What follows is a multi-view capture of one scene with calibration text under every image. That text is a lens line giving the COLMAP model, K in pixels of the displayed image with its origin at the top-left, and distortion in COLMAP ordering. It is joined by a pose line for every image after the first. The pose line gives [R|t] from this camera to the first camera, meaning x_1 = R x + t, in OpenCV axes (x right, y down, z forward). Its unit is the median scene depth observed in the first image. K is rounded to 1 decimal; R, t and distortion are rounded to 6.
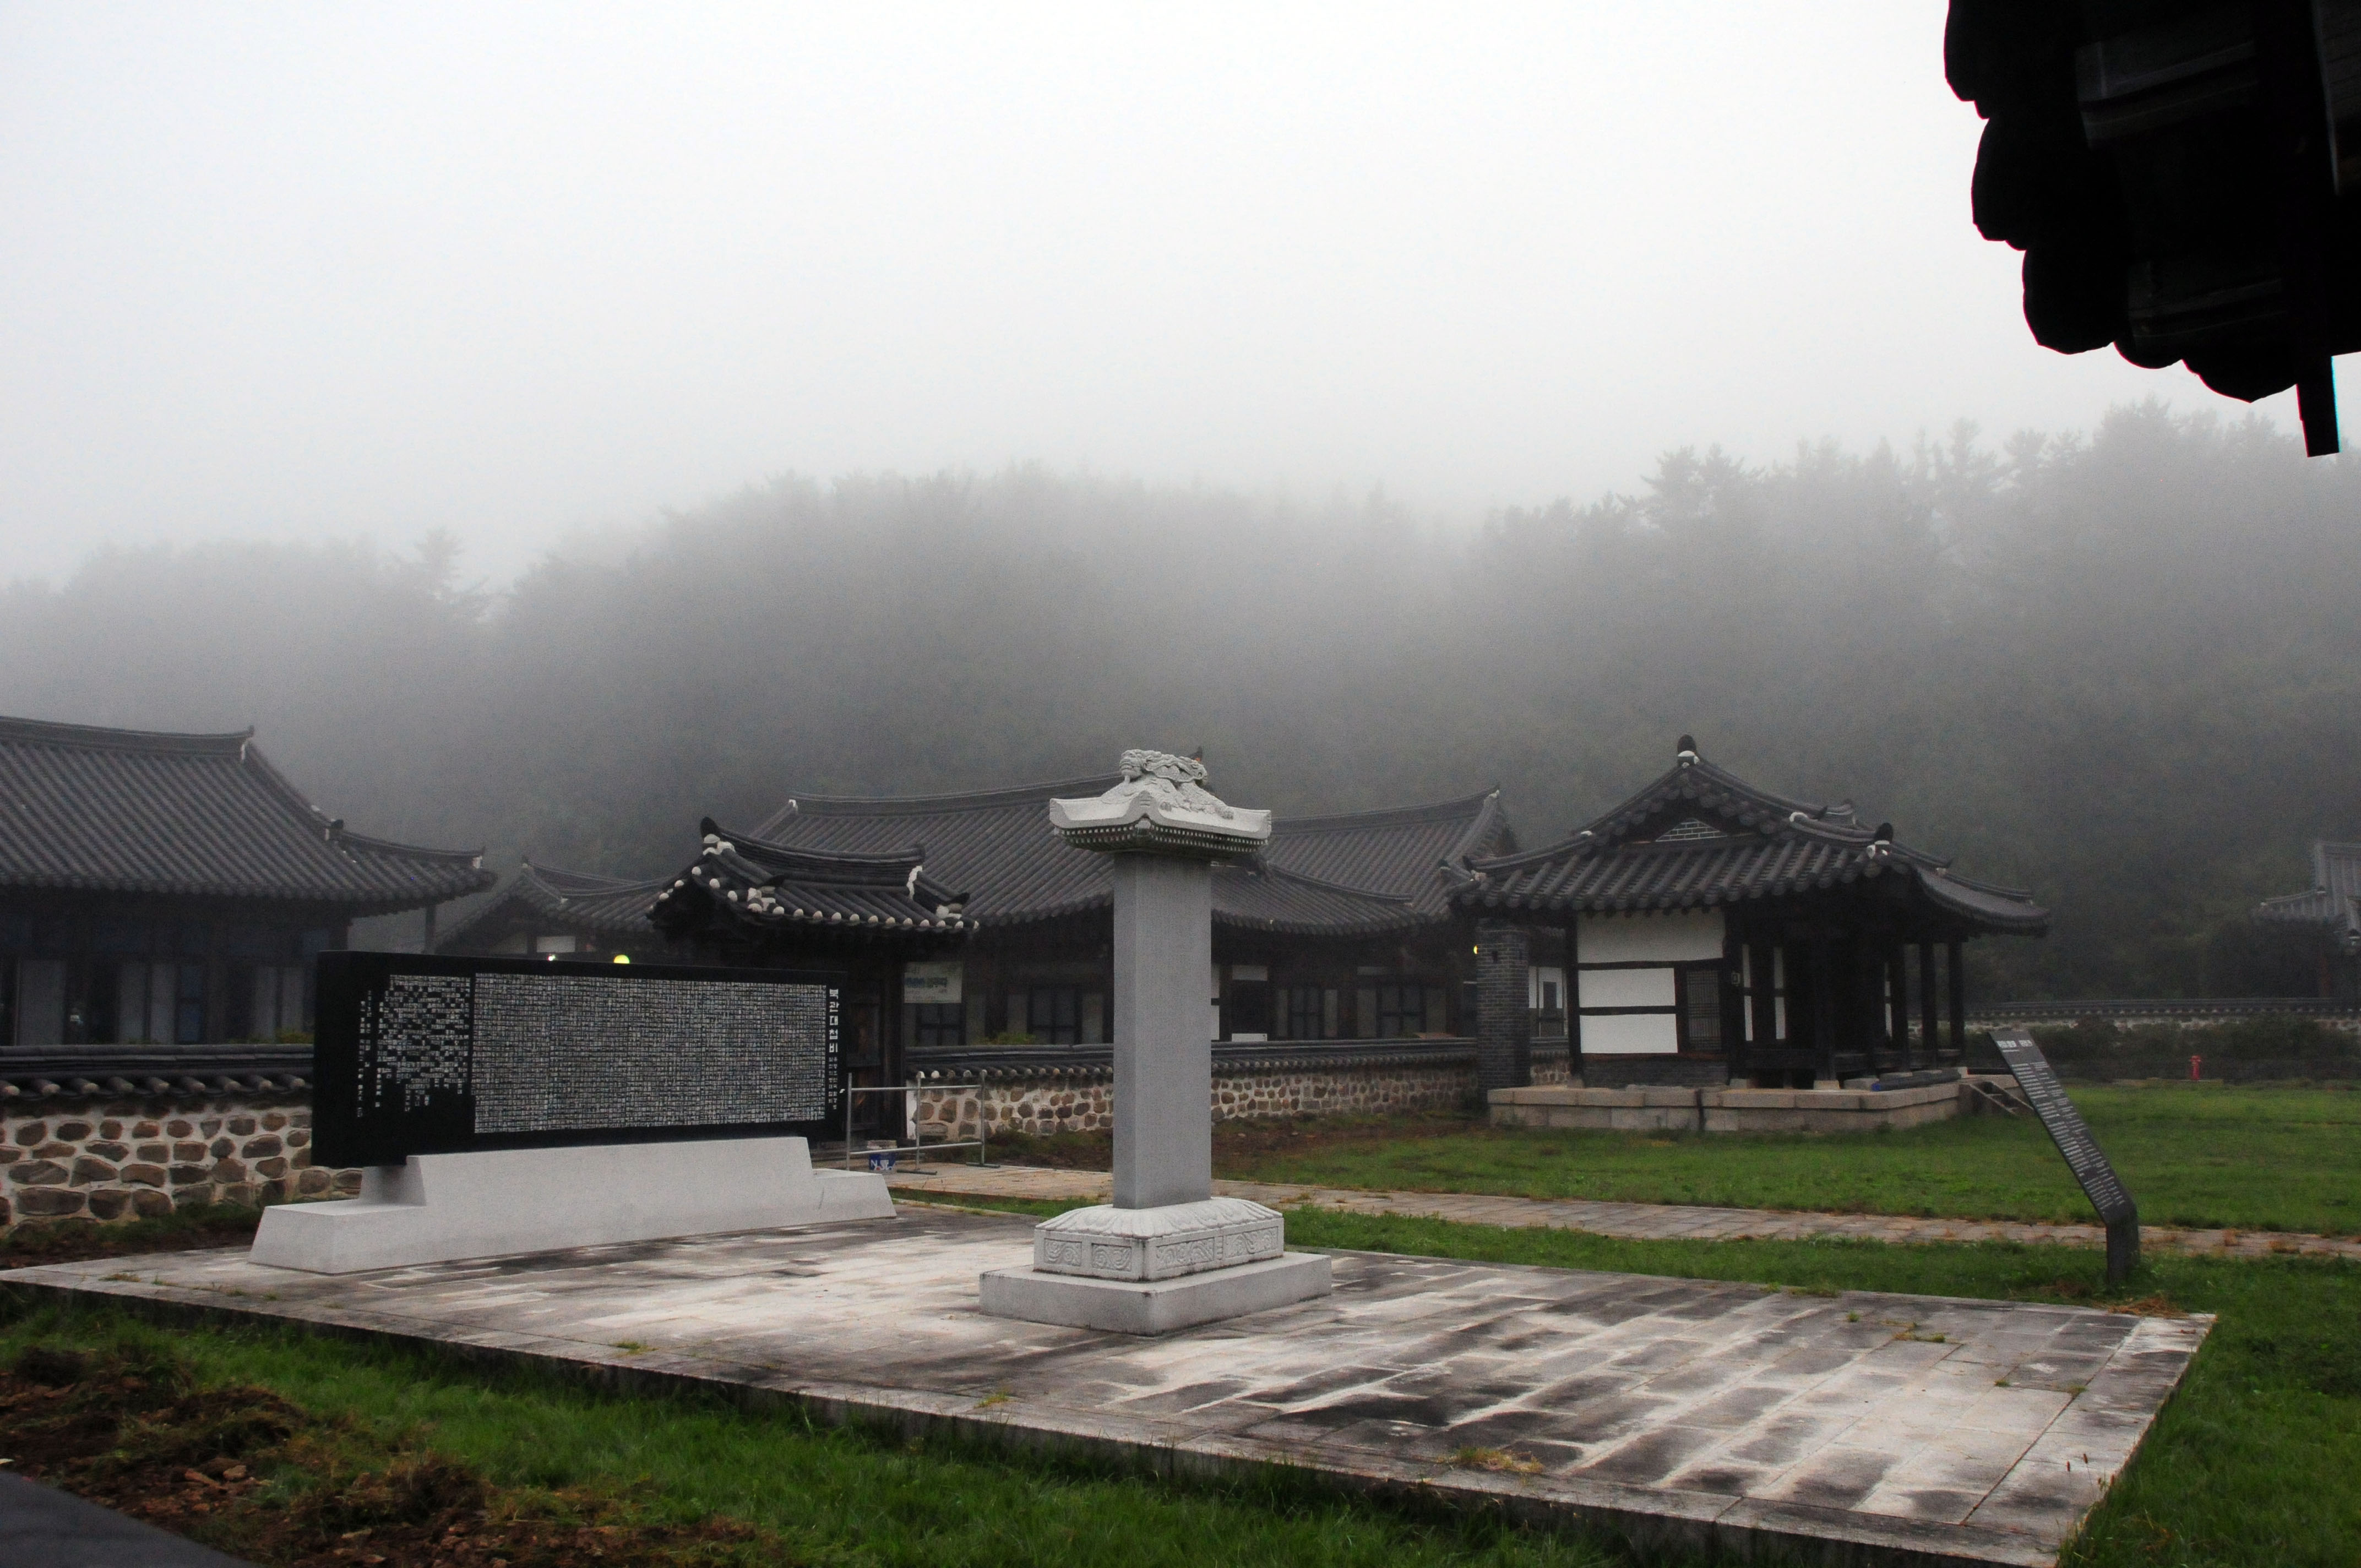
lens RADIAL K [[1841.5, 0, 1178.5], [0, 1841.5, 848.2], [0, 0, 1]] dist [-0.168725, 0.120177]
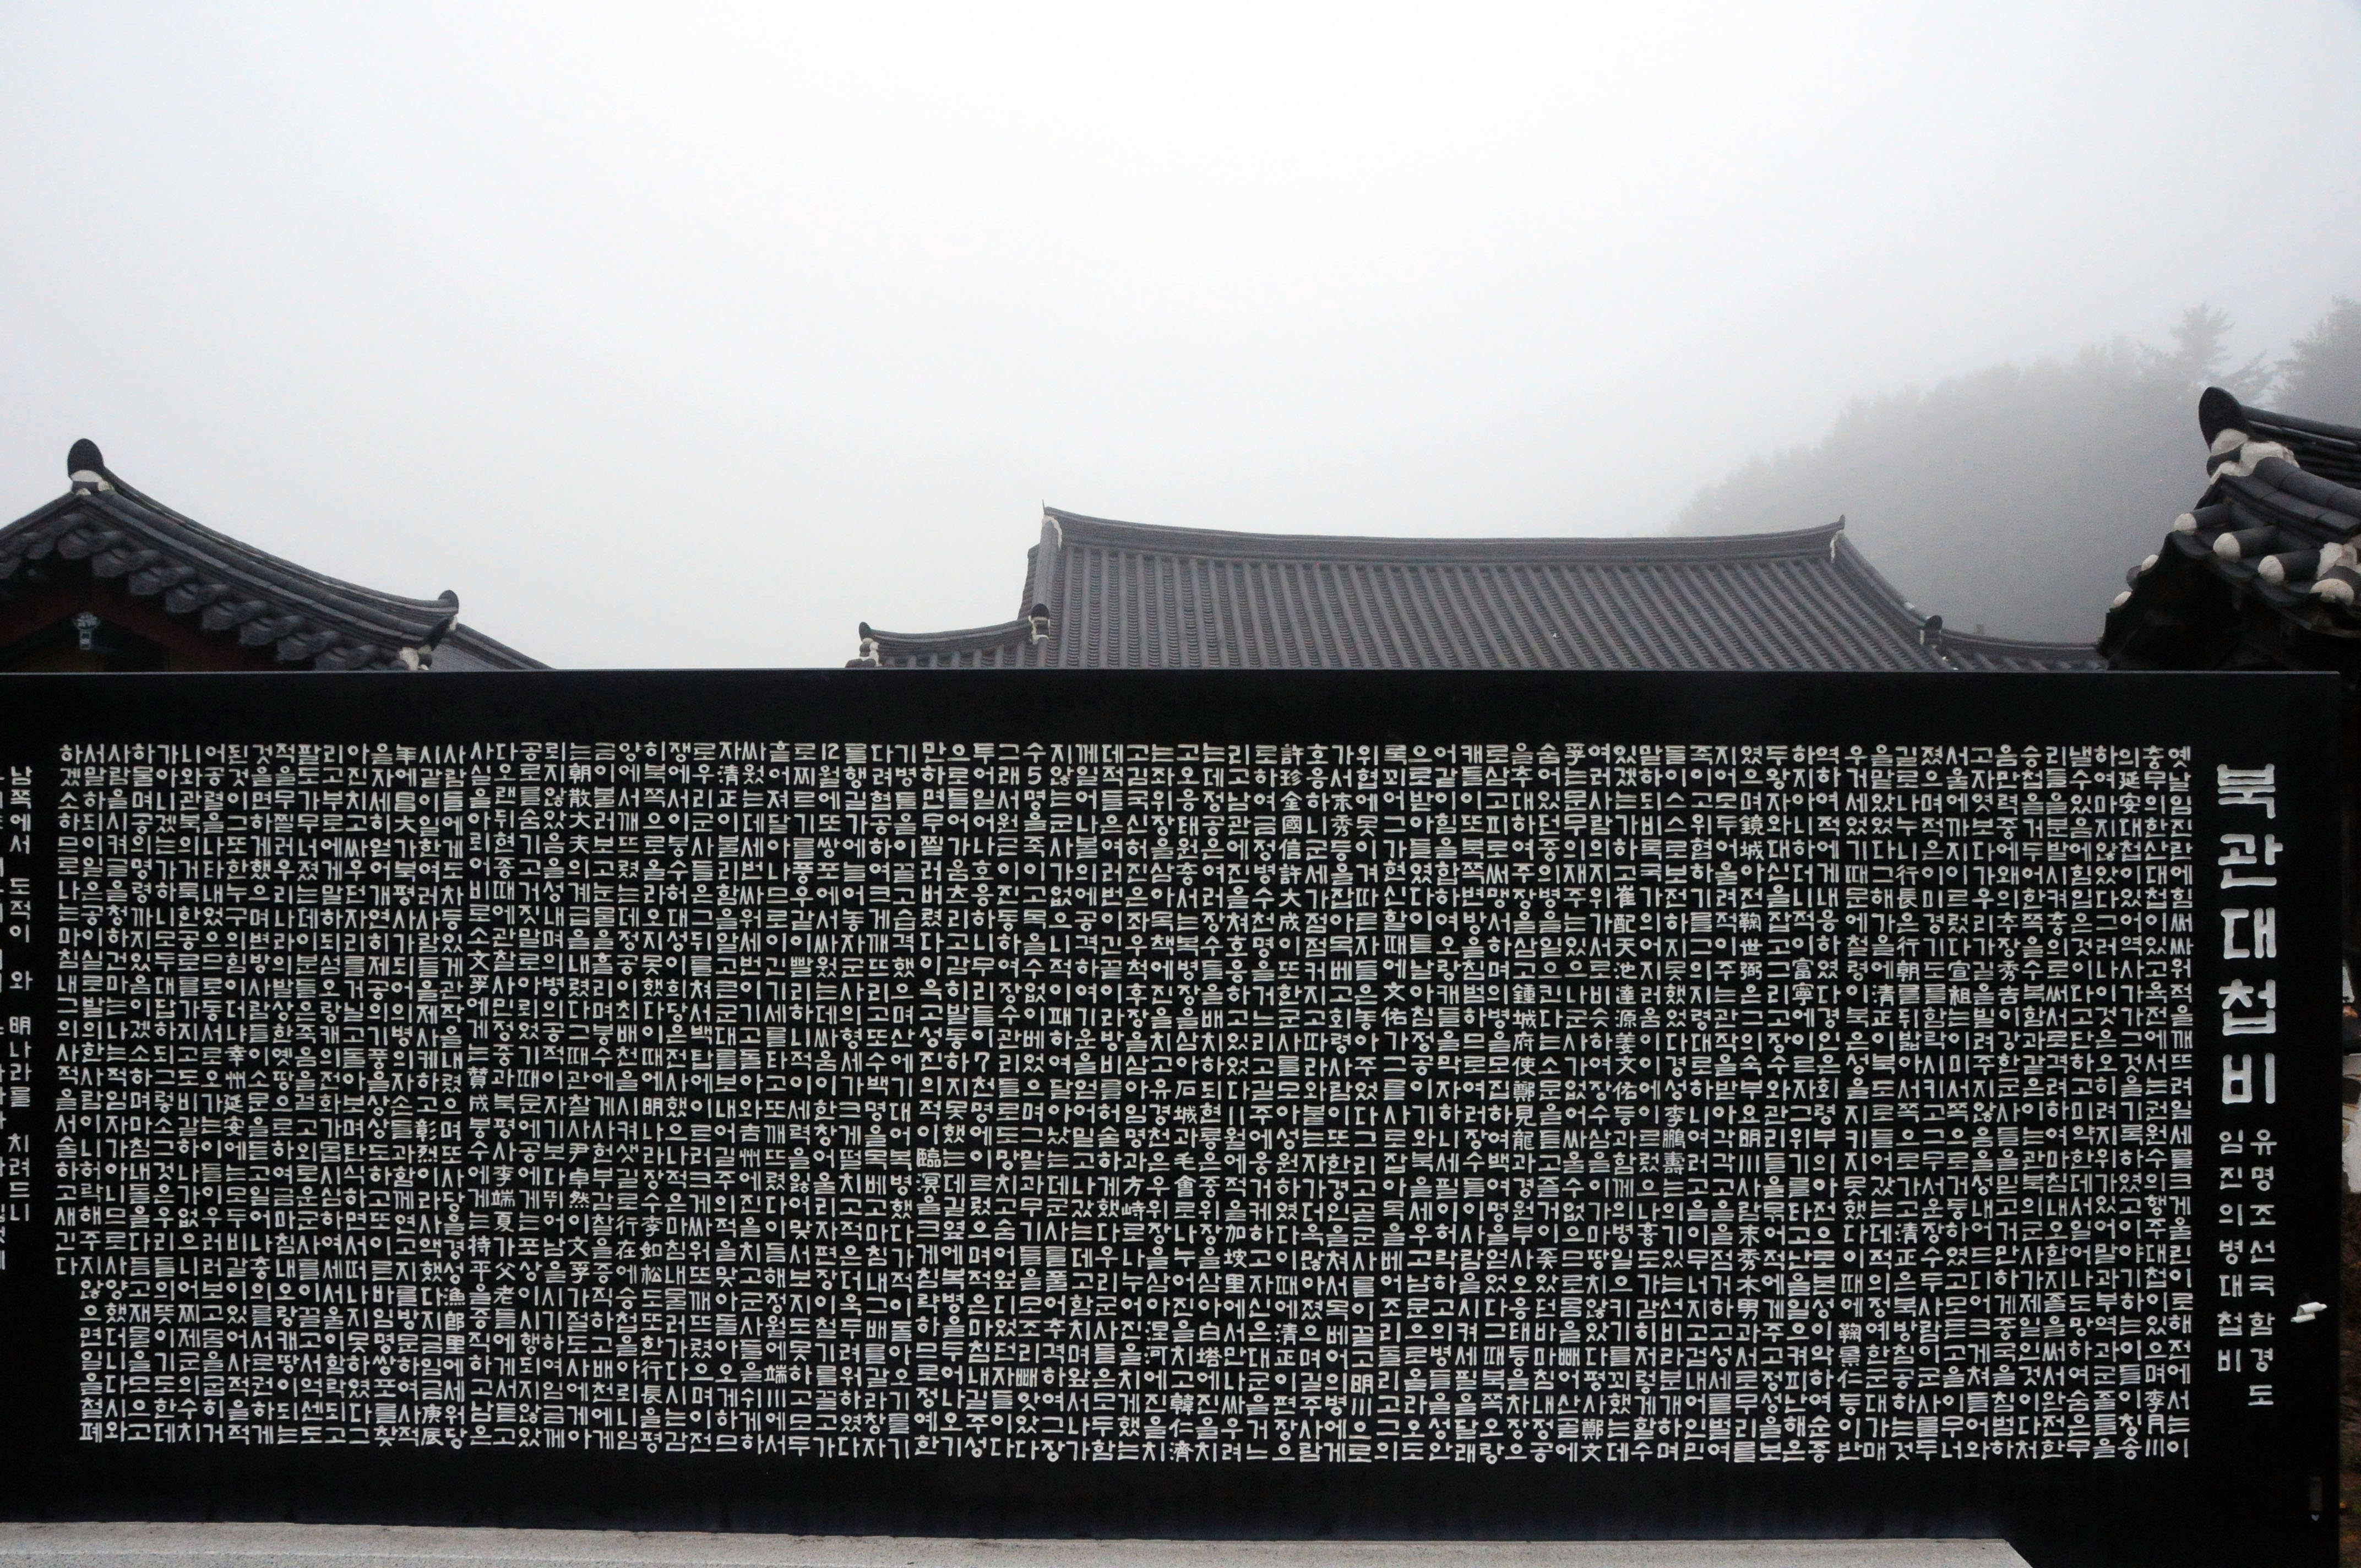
lens RADIAL K [[1837.2, 0, 1157.6], [0, 1837.2, 859.0], [0, 0, 1]] dist [-0.167177, 0.118231]
pose [[0.570466, -0.007811, -0.821284, -0.109095], [0.080454, 0.995677, 0.046414, 0.071790], [0.817371, -0.092553, 0.568628, 0.836356]]
